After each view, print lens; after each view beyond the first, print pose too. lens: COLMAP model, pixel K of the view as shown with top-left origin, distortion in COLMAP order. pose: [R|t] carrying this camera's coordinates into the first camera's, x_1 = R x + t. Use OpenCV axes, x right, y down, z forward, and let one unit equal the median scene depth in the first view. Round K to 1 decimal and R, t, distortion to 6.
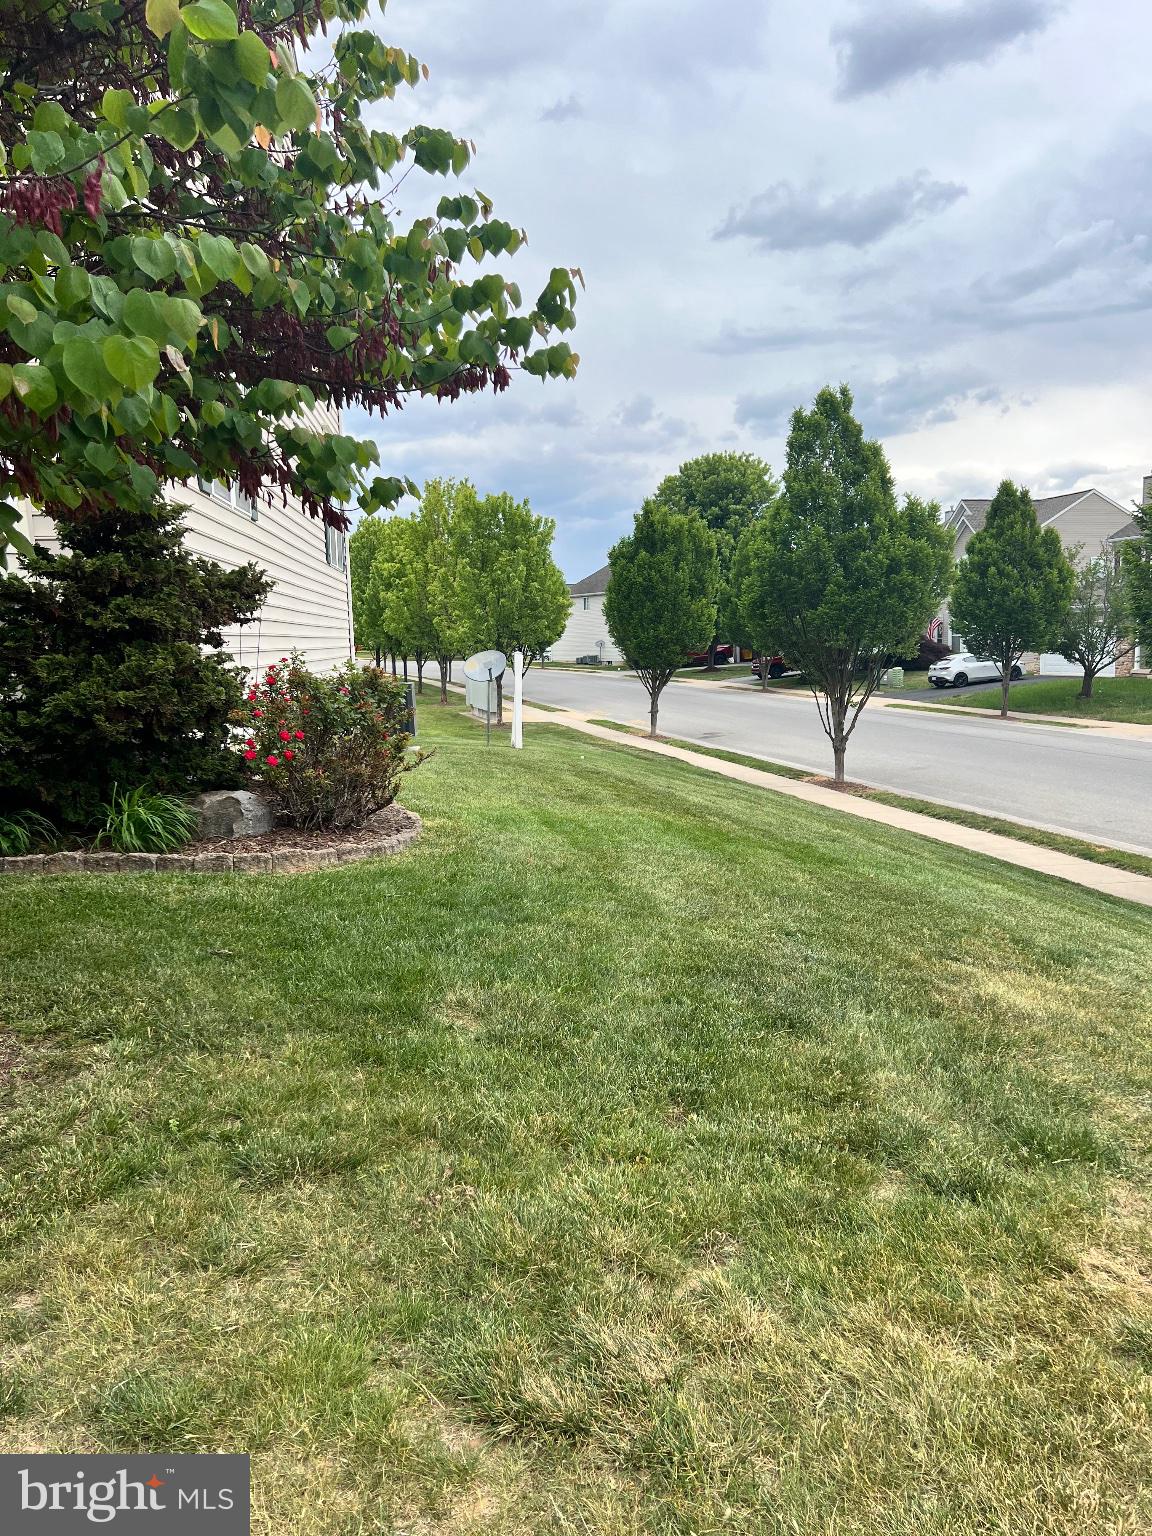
lens RADIAL K [[1151.5, 0, 571.3], [0, 1151.5, 766.7], [0, 0, 1]] dist [0.064845, -0.074143]
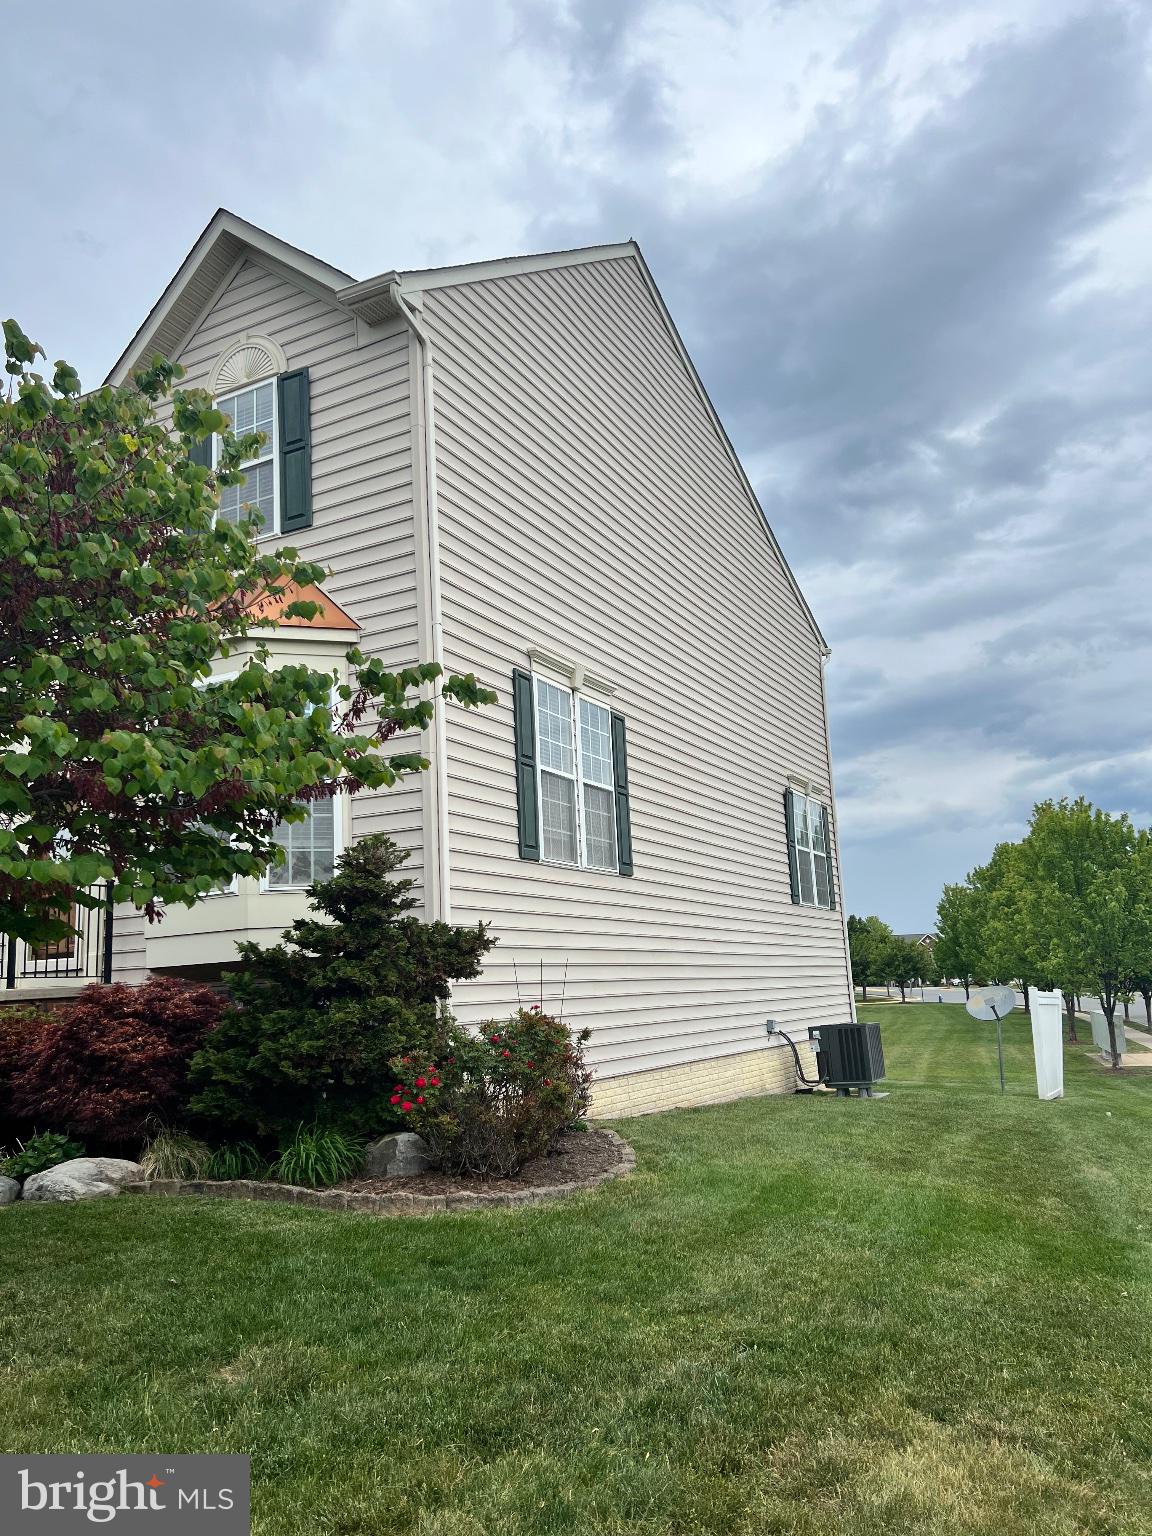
lens RADIAL K [[1151.5, 0, 564.8], [0, 1151.5, 776.8], [0, 0, 1]] dist [0.064845, -0.074143]
pose [[0.838570, -0.111574, -0.533247, 0.495032], [-0.037726, 0.964562, -0.261147, -0.025567], [0.543486, 0.239107, 0.804643, 0.112225]]
